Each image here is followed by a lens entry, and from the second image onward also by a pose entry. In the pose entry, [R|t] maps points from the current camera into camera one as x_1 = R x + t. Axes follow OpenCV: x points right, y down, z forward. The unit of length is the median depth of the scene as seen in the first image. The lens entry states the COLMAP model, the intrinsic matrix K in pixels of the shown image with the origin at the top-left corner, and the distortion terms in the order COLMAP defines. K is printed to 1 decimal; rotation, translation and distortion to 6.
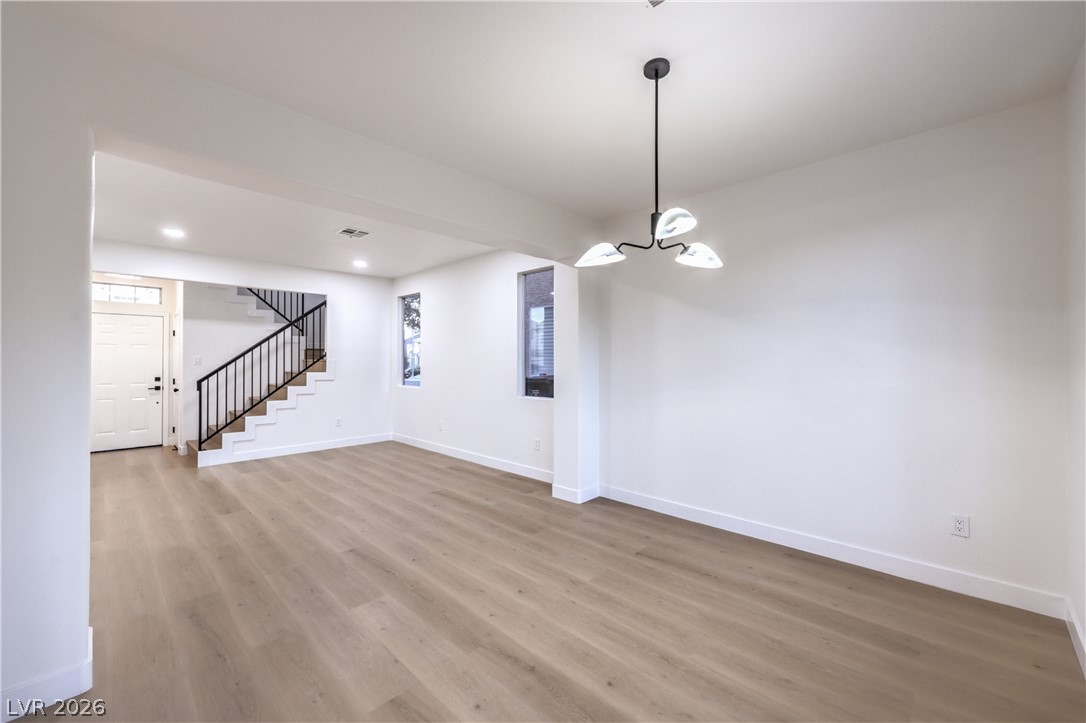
lens RADIAL K [[441.6, 0, 548.3], [0, 441.6, 358.6], [0, 0, 1]] dist [-0.000034, -0.000427]
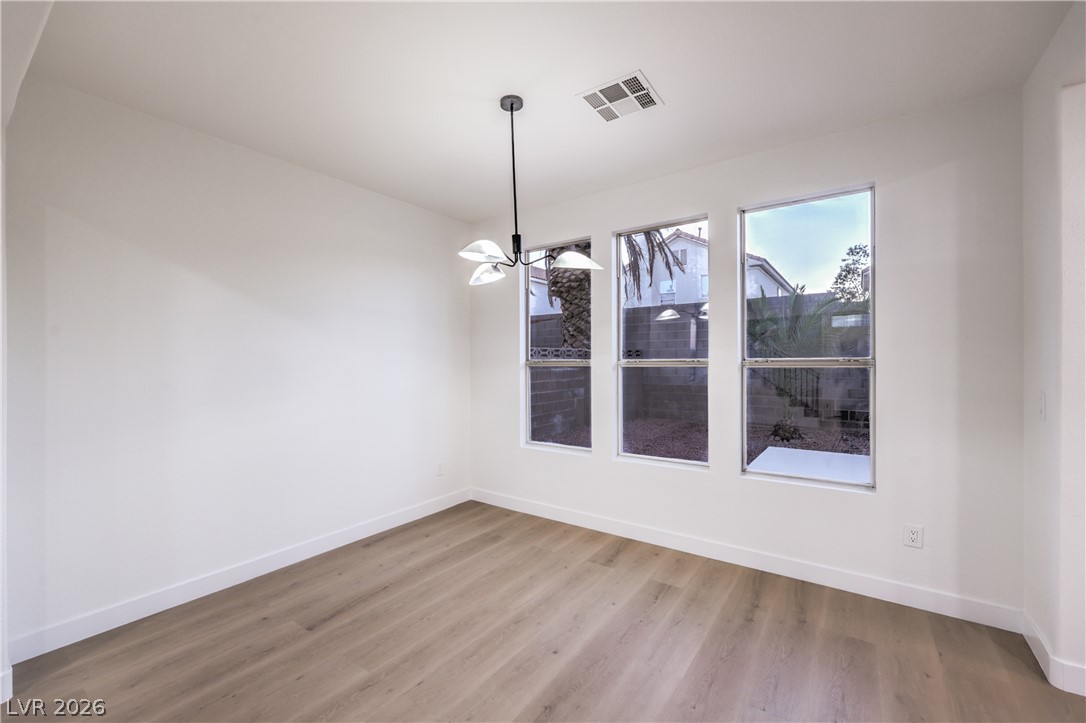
lens RADIAL K [[441.6, 0, 548.8], [0, 441.6, 362.9], [0, 0, 1]] dist [-0.000034, -0.000427]
pose [[-0.163195, 0.005039, 0.986581, -0.707230], [0.003333, 0.999984, -0.004556, 0.005213], [-0.986588, 0.002545, -0.163209, 0.874461]]
